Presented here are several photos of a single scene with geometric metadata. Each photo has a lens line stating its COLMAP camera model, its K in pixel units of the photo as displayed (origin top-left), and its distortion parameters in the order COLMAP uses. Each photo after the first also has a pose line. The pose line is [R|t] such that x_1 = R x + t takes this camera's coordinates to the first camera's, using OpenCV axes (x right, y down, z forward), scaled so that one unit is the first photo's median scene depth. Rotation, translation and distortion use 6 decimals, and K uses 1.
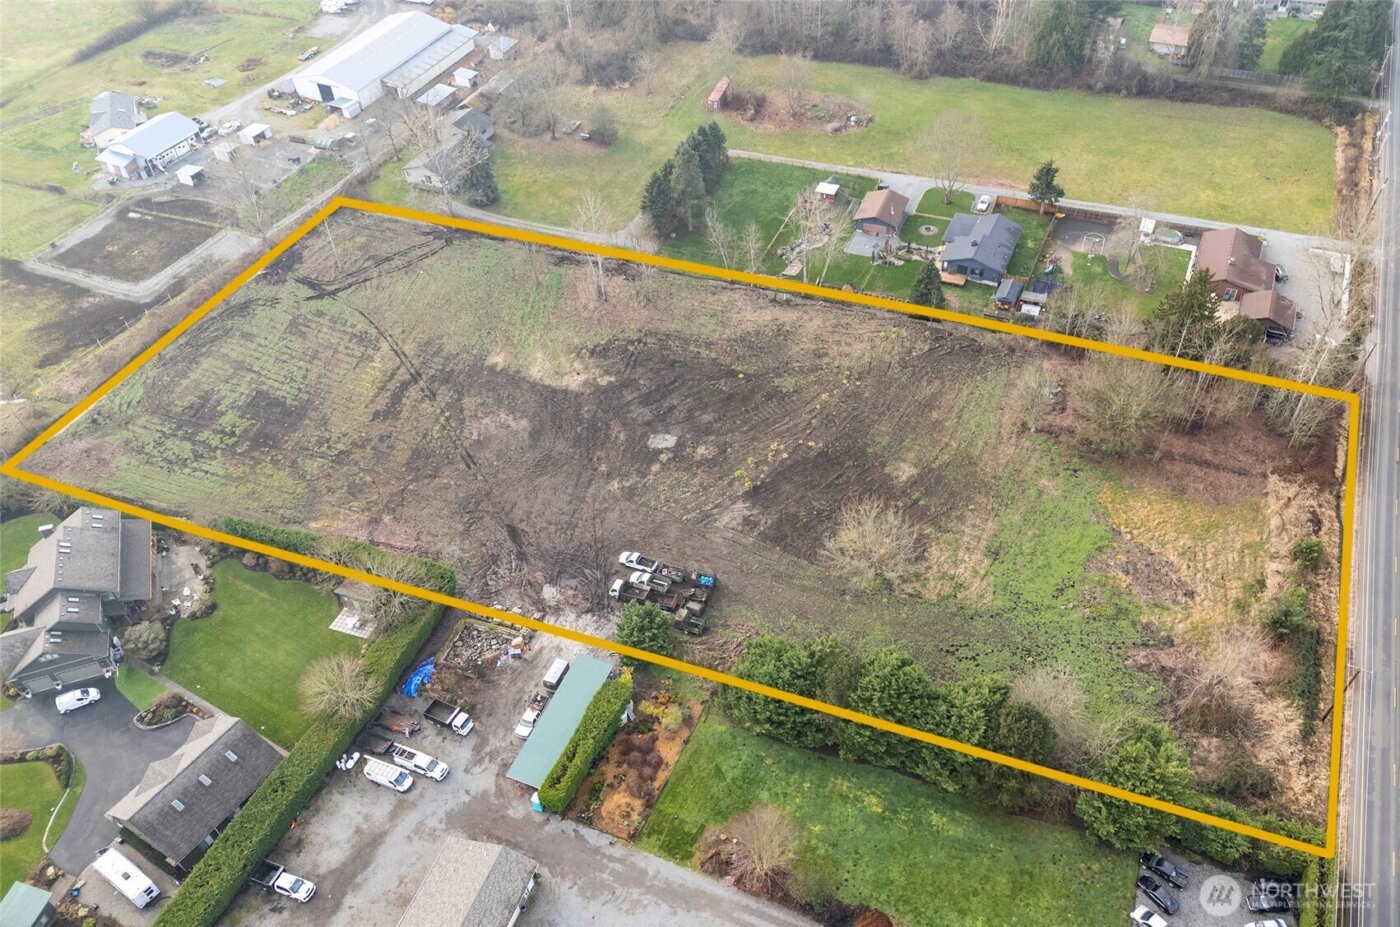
lens RADIAL K [[1090.1, 0, 726.8], [0, 1090.1, 510.9], [0, 0, 1]] dist [0.075109, -0.068352]
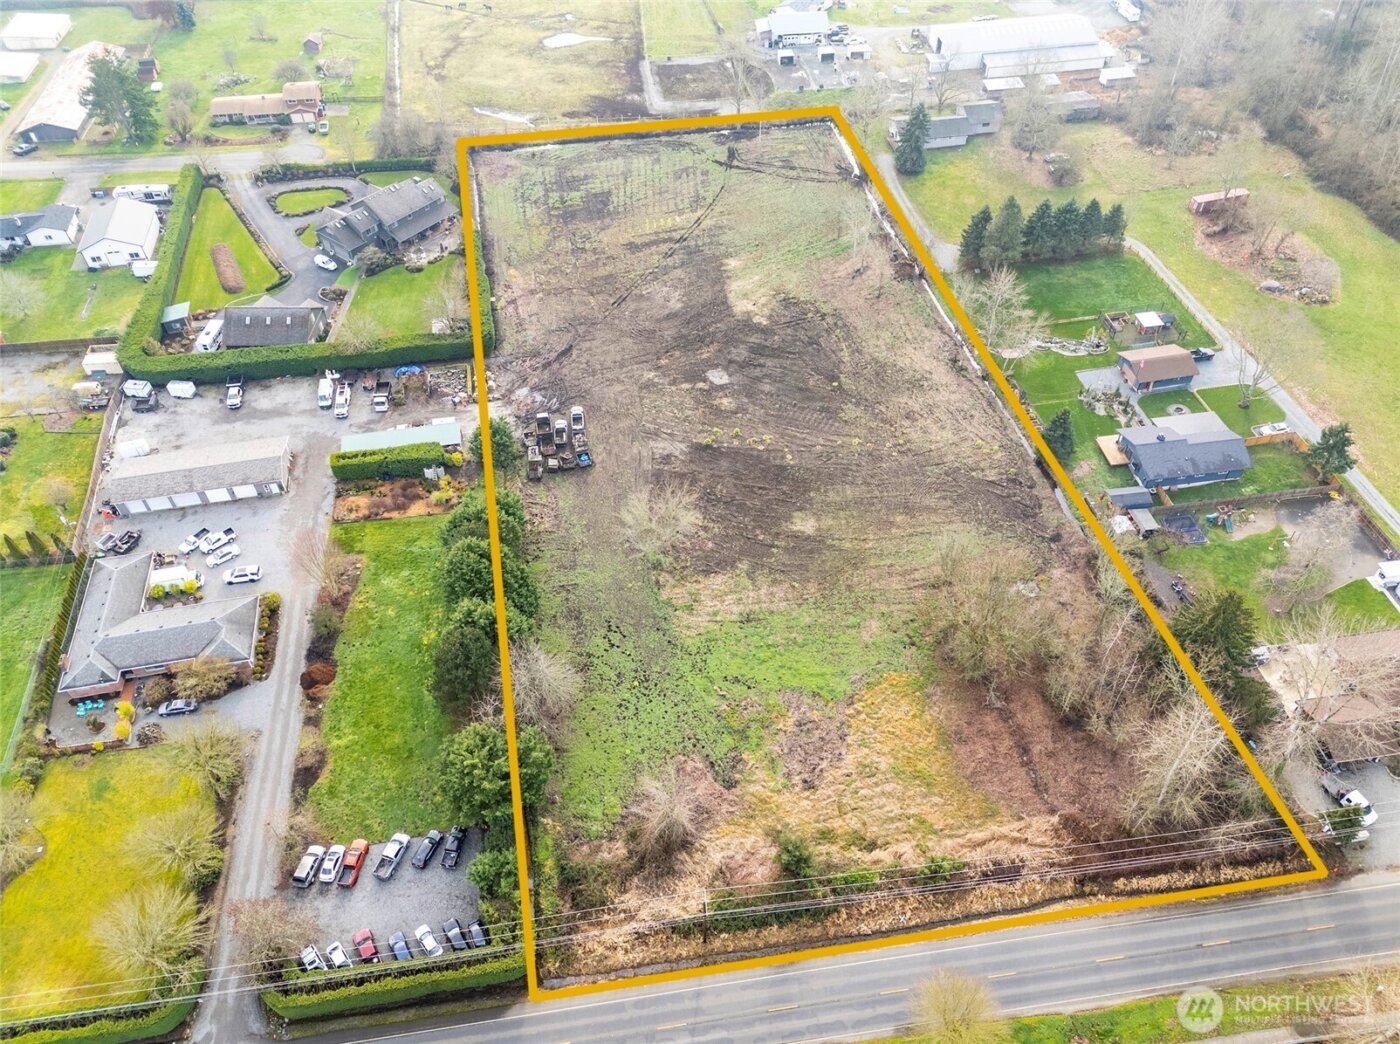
lens RADIAL K [[1016.8, 0, 700.6], [0, 1016.8, 517.3], [0, 0, 1]] dist [0.072046, -0.058491]
pose [[0.516898, 0.627669, -0.582106, 0.593834], [-0.609205, 0.747434, 0.264976, -0.209854], [0.601403, 0.217656, 0.768726, 0.211534]]
